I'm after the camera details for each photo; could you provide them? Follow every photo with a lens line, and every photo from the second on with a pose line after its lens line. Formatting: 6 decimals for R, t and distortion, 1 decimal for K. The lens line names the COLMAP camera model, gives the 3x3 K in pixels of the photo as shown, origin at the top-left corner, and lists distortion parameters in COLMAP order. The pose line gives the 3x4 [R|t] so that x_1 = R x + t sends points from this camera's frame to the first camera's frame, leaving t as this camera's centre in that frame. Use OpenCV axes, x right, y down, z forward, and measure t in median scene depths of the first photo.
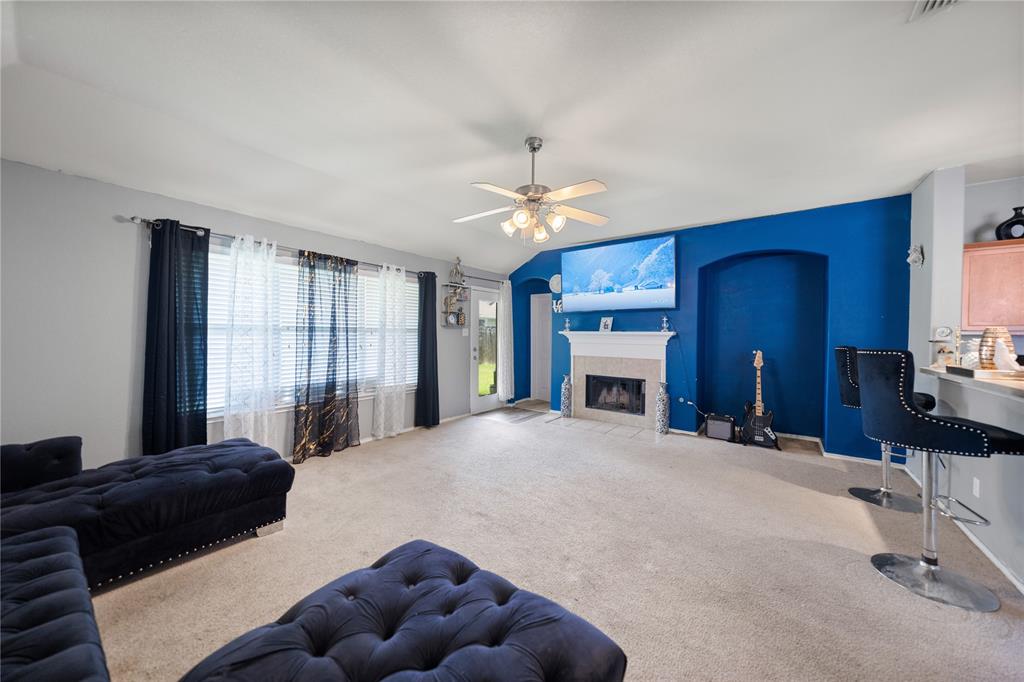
lens RADIAL K [[349.8, 0, 513.4], [0, 349.8, 336.8], [0, 0, 1]] dist [-0.001674, -0.000118]
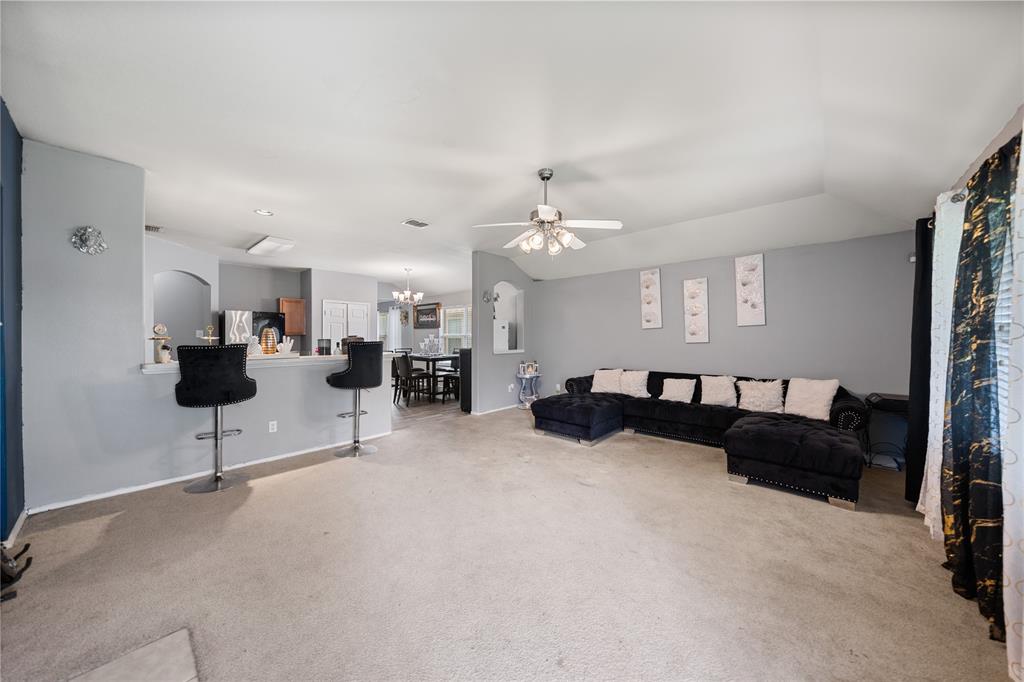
lens RADIAL K [[349.8, 0, 511.9], [0, 349.8, 333.5], [0, 0, 1]] dist [-0.001674, -0.000118]
pose [[-0.995954, -0.009501, 0.089359, 0.062818], [-0.009206, 0.999951, 0.003714, -0.014631], [-0.089390, 0.002876, -0.995993, 2.210671]]
